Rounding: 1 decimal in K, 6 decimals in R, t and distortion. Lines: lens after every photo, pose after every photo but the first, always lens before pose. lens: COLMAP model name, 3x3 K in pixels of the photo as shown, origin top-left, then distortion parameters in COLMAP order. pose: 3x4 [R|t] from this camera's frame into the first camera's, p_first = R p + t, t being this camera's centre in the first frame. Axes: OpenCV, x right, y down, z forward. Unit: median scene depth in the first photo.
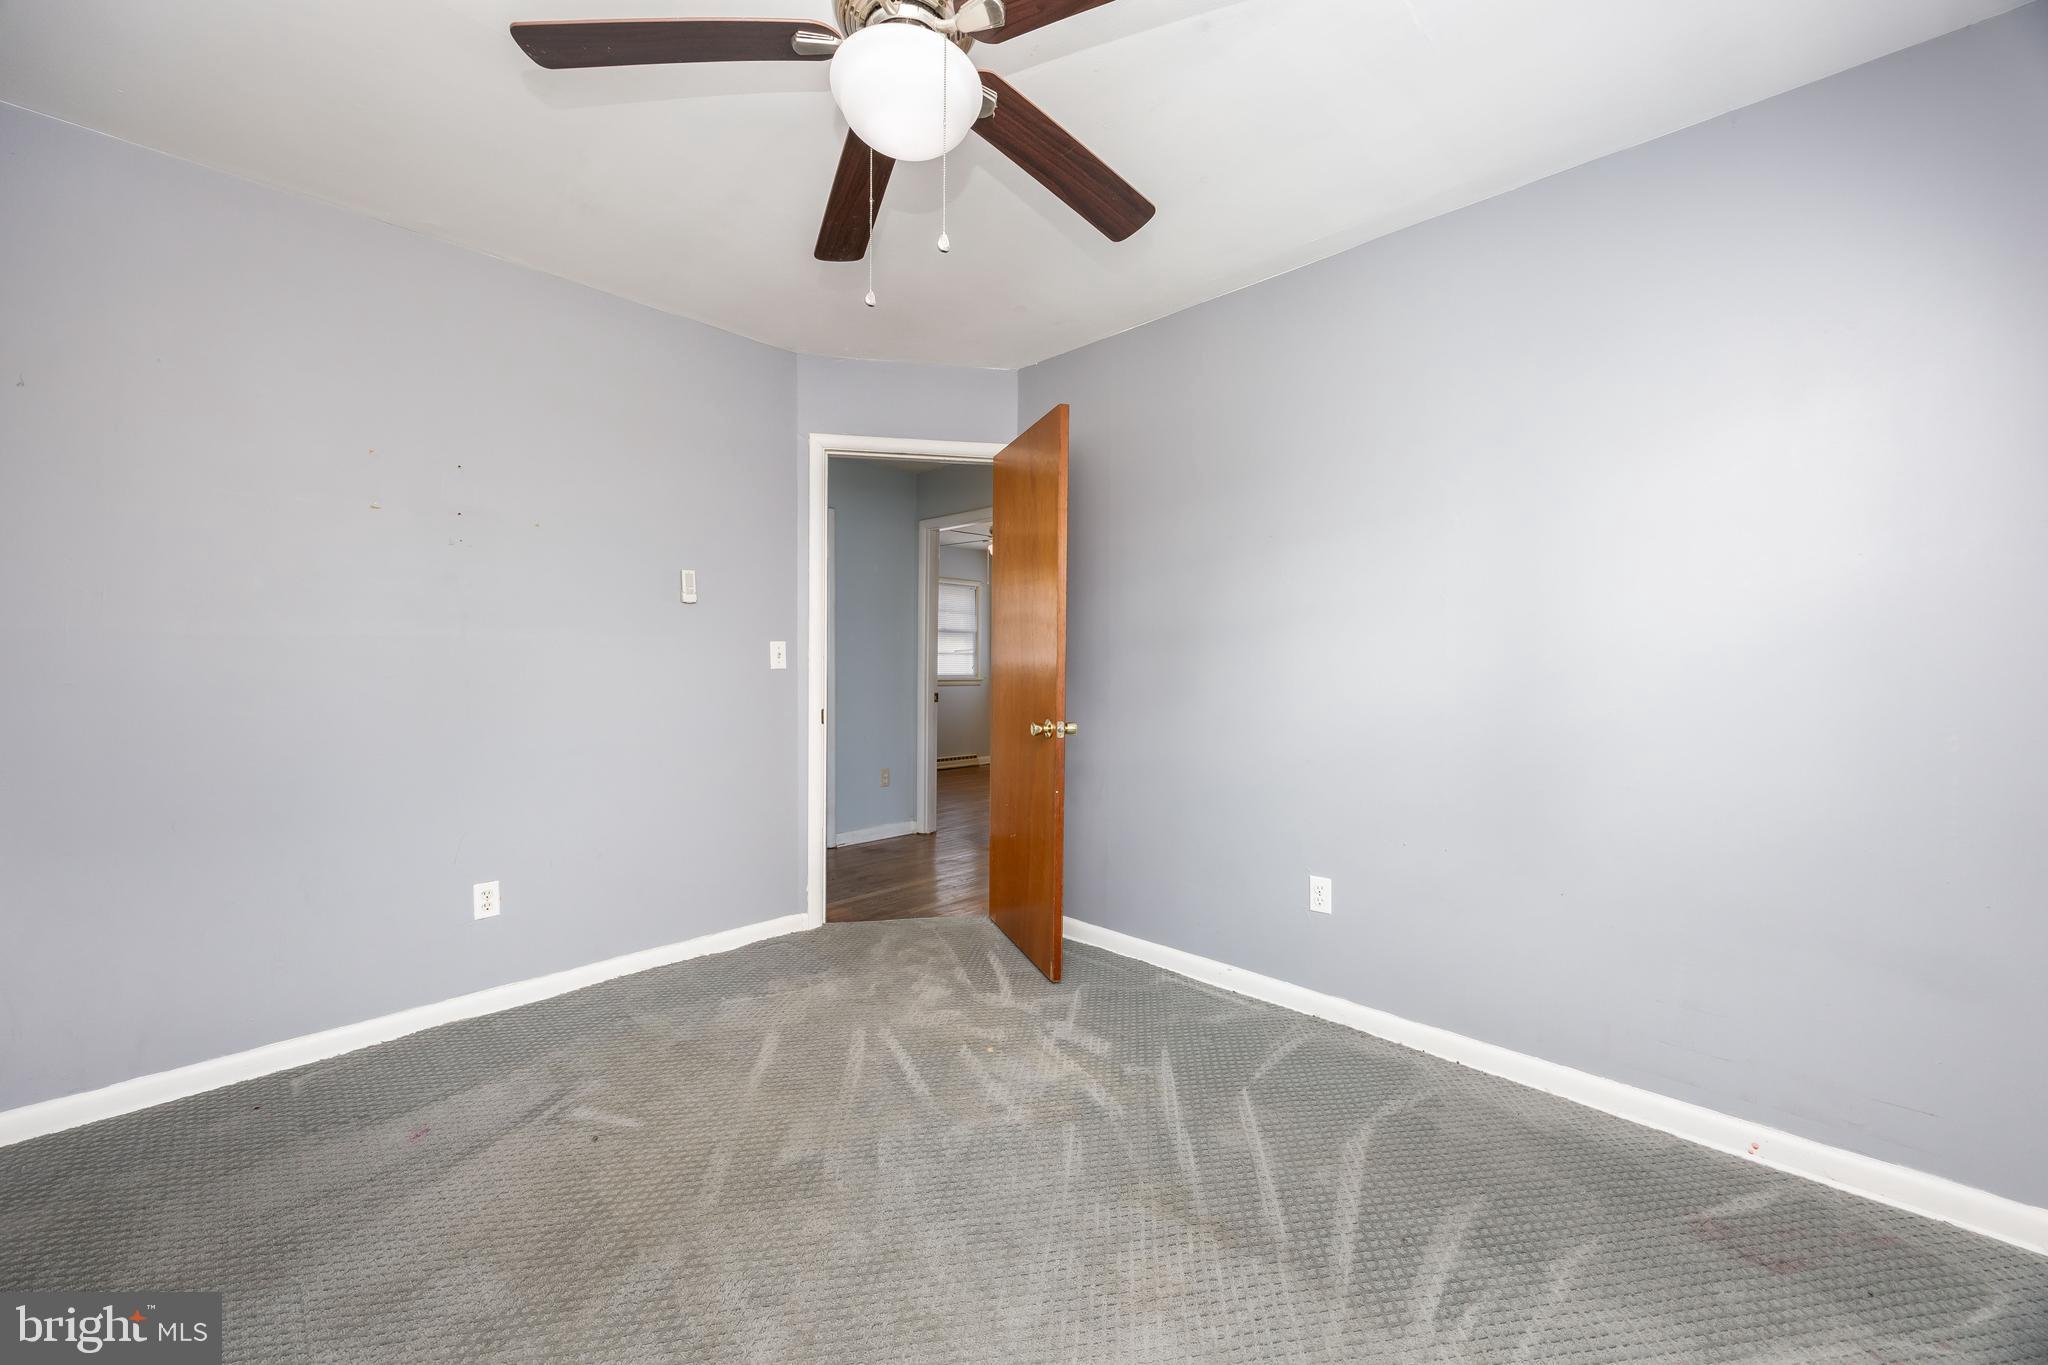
lens RADIAL K [[785.7, 0, 1023.1], [0, 785.7, 678.3], [0, 0, 1]] dist [-0.001046, 0.000058]
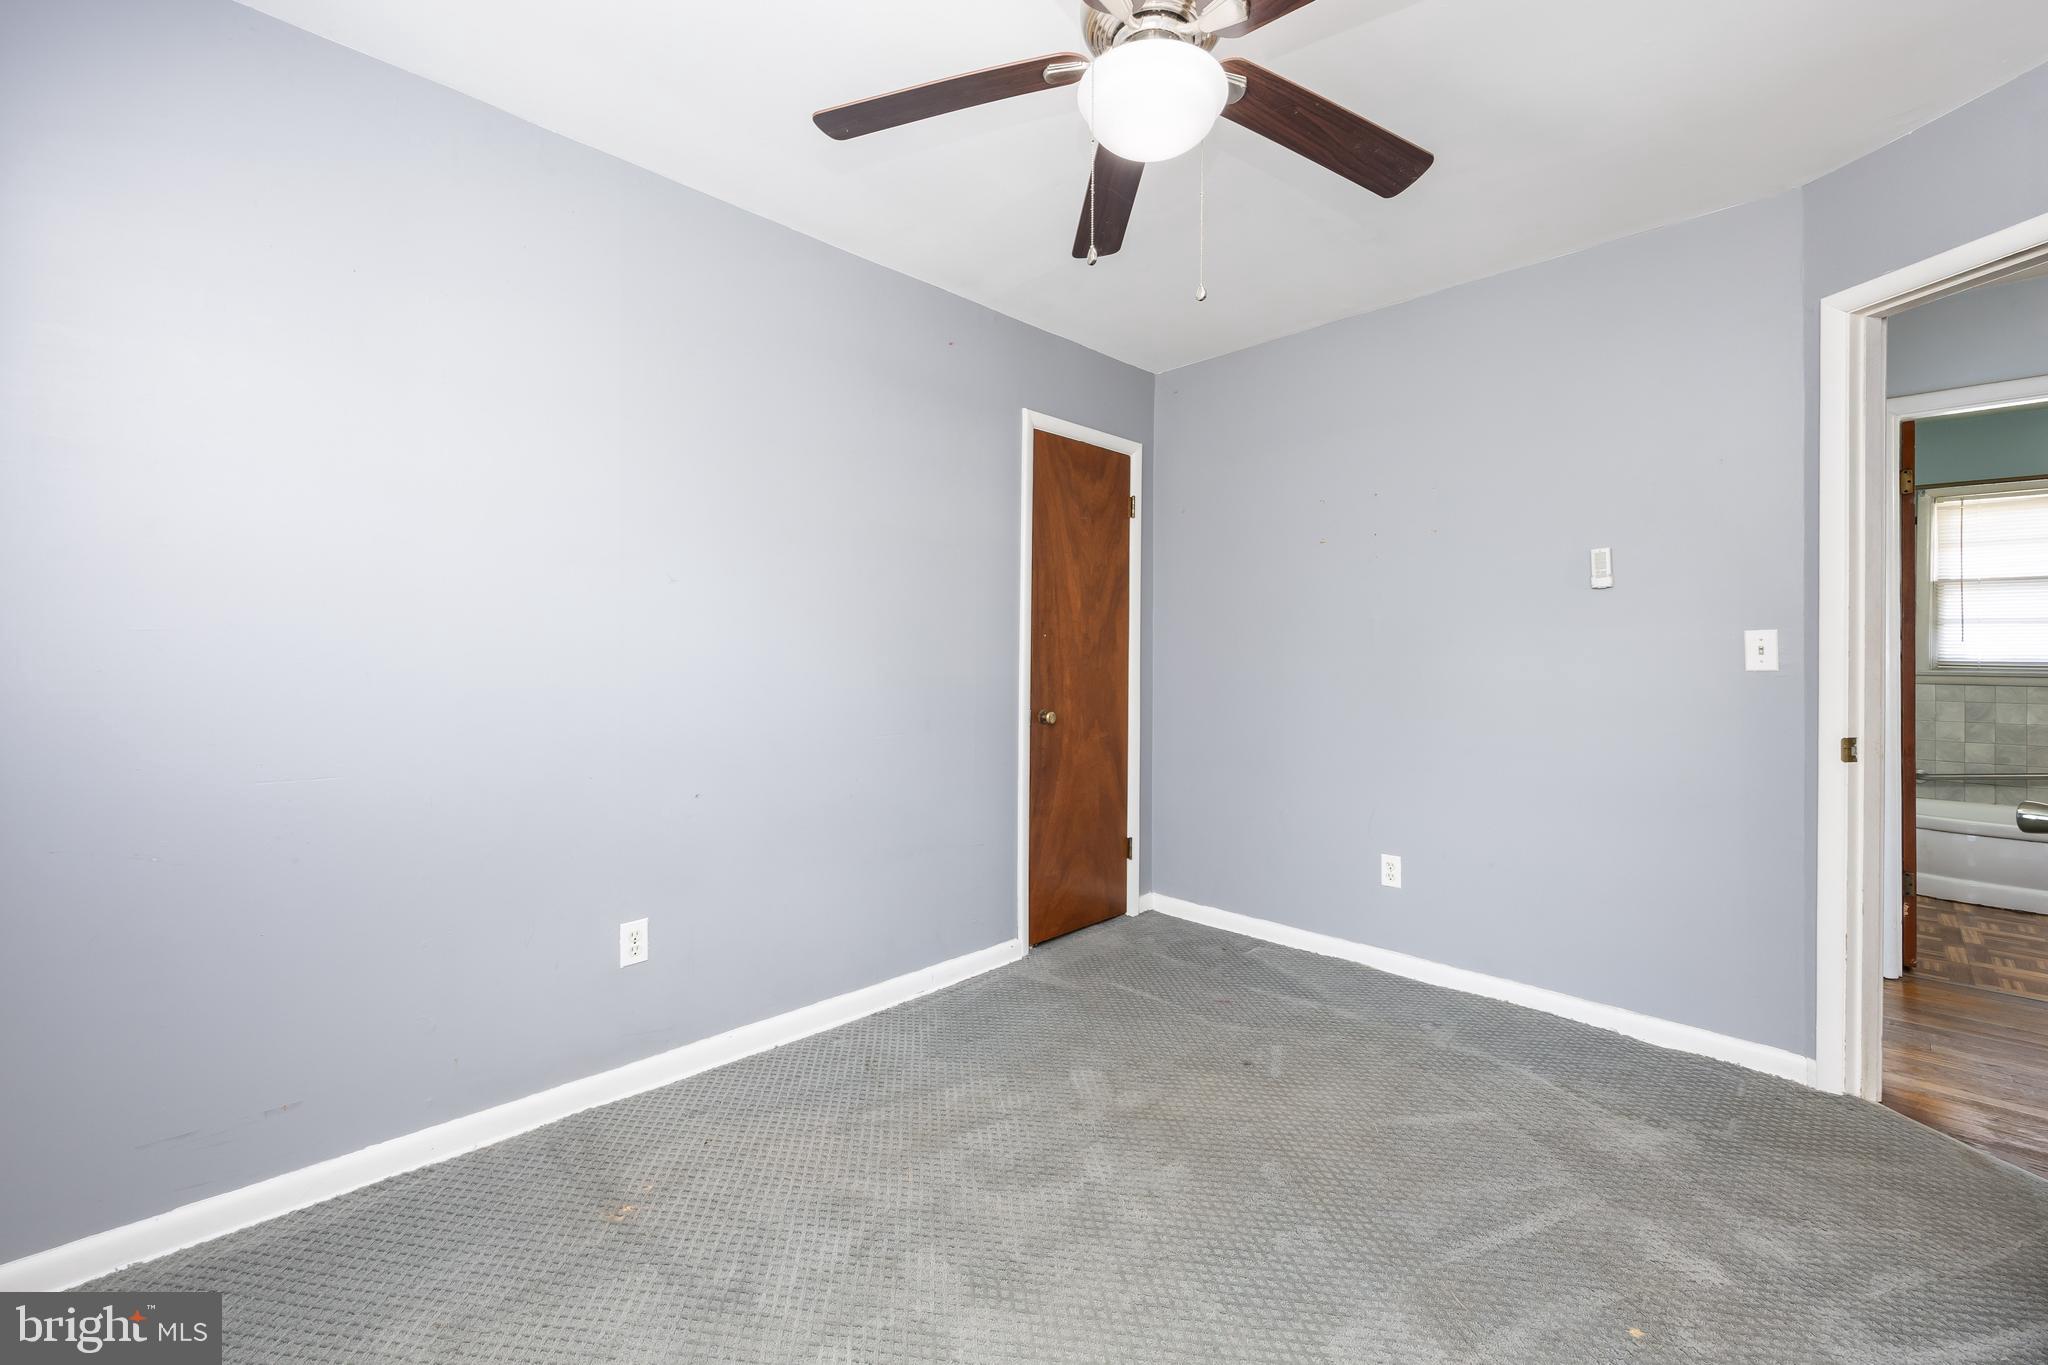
lens RADIAL K [[785.7, 0, 1023.1], [0, 785.7, 678.3], [0, 0, 1]] dist [-0.001046, 0.000058]
pose [[0.001813, 0.015319, -0.999881, 0.438865], [-0.028670, 0.999472, 0.015261, 0.003305], [0.999587, 0.028639, 0.002251, 0.460010]]
